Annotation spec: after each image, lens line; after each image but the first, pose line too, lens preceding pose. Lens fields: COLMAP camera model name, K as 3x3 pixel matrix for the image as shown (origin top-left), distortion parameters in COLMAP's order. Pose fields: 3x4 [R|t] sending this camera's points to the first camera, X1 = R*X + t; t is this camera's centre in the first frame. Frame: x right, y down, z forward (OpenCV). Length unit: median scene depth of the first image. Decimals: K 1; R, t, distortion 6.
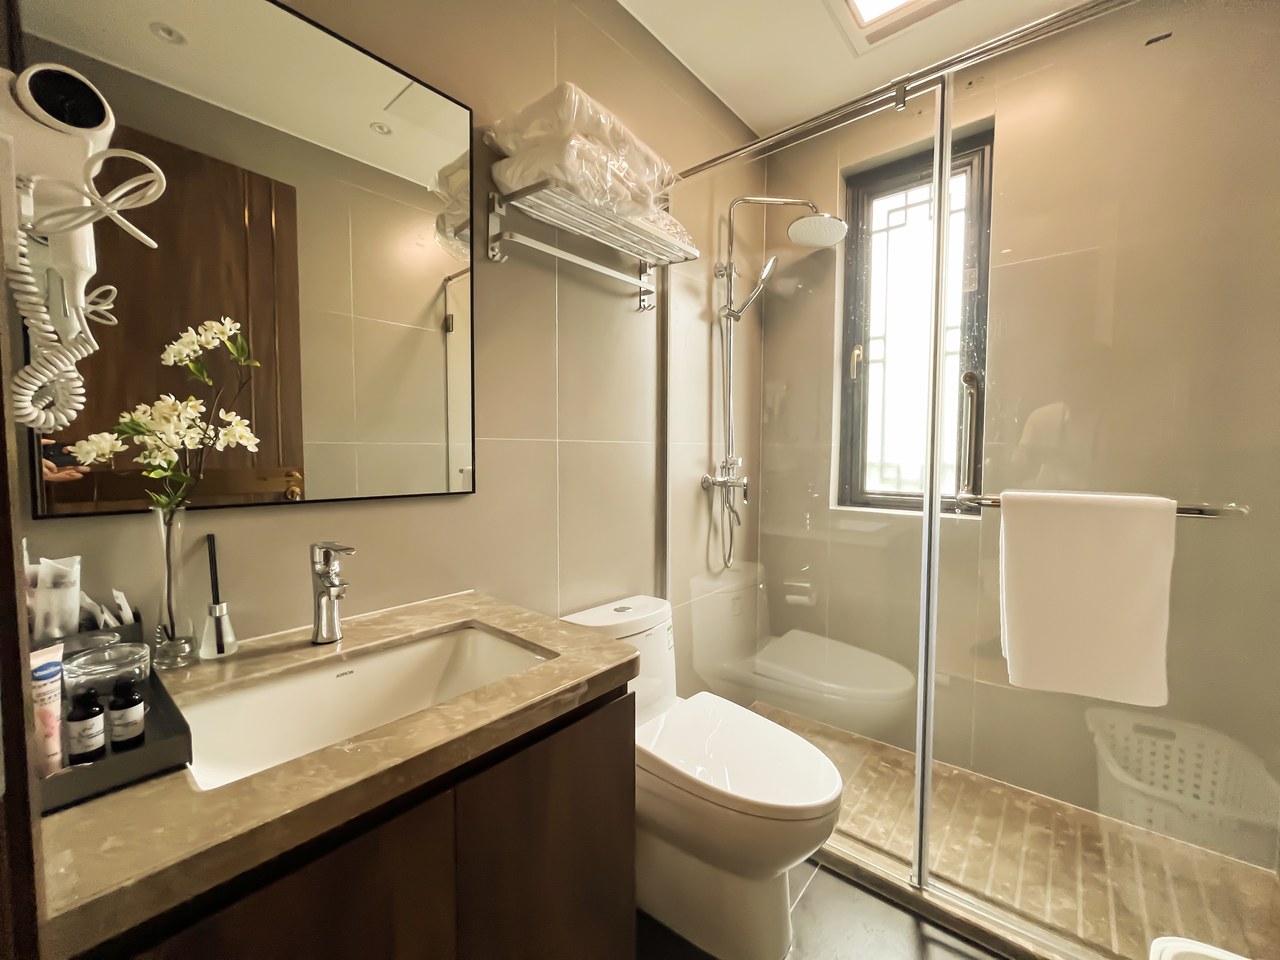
lens RADIAL K [[517.3, 0, 640.3], [0, 517.3, 480.0], [0, 0, 1]] dist [-0.002745, -0.000062]
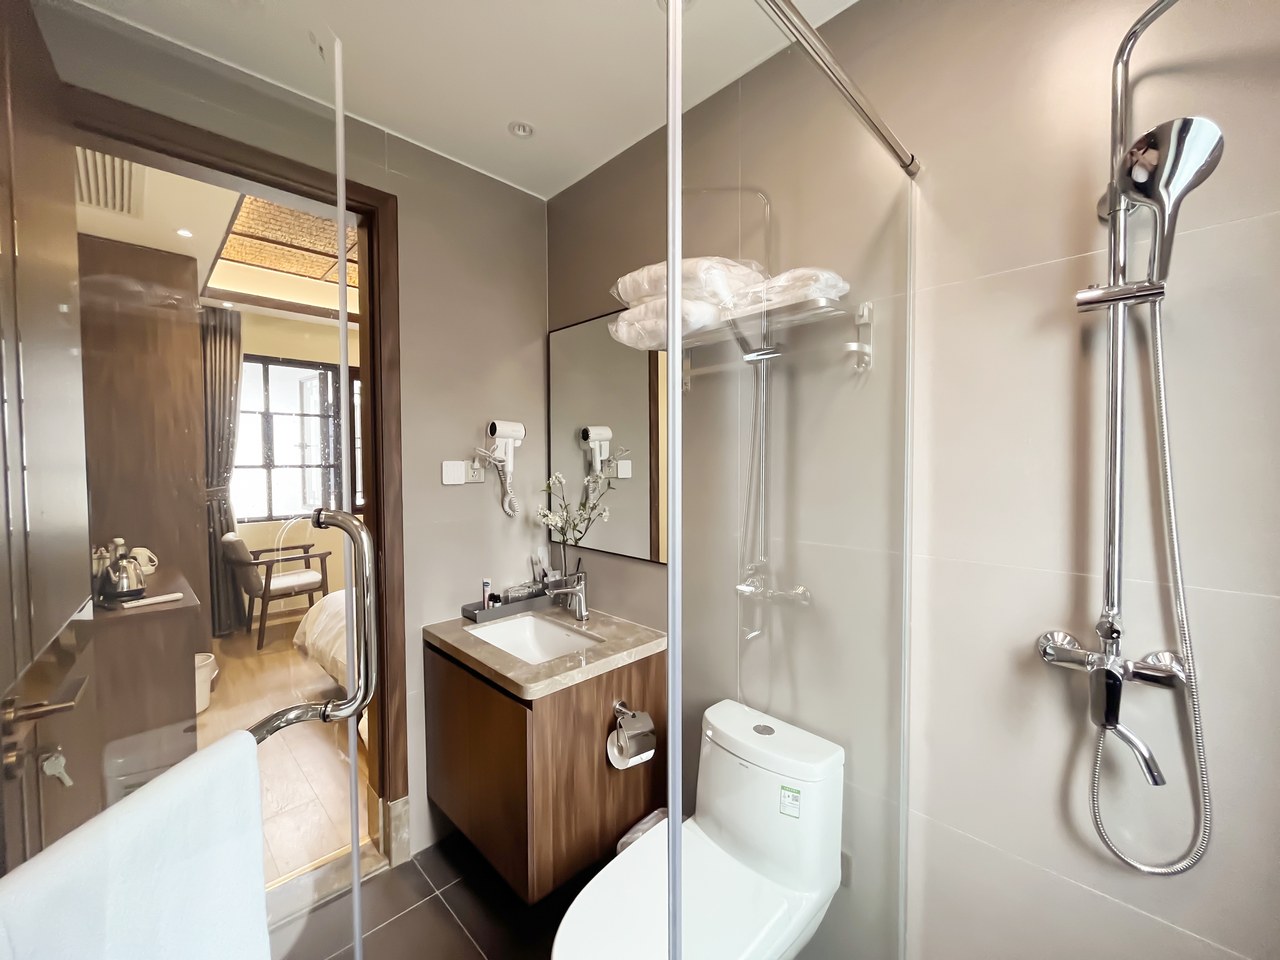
lens RADIAL K [[517.3, 0, 639.8], [0, 517.3, 477.6], [0, 0, 1]] dist [-0.002745, -0.000062]
pose [[-0.089694, 0.030270, -0.995509, 0.686841], [-0.049850, 0.998149, 0.034842, -0.163963], [0.994721, 0.052752, -0.088018, 0.673270]]
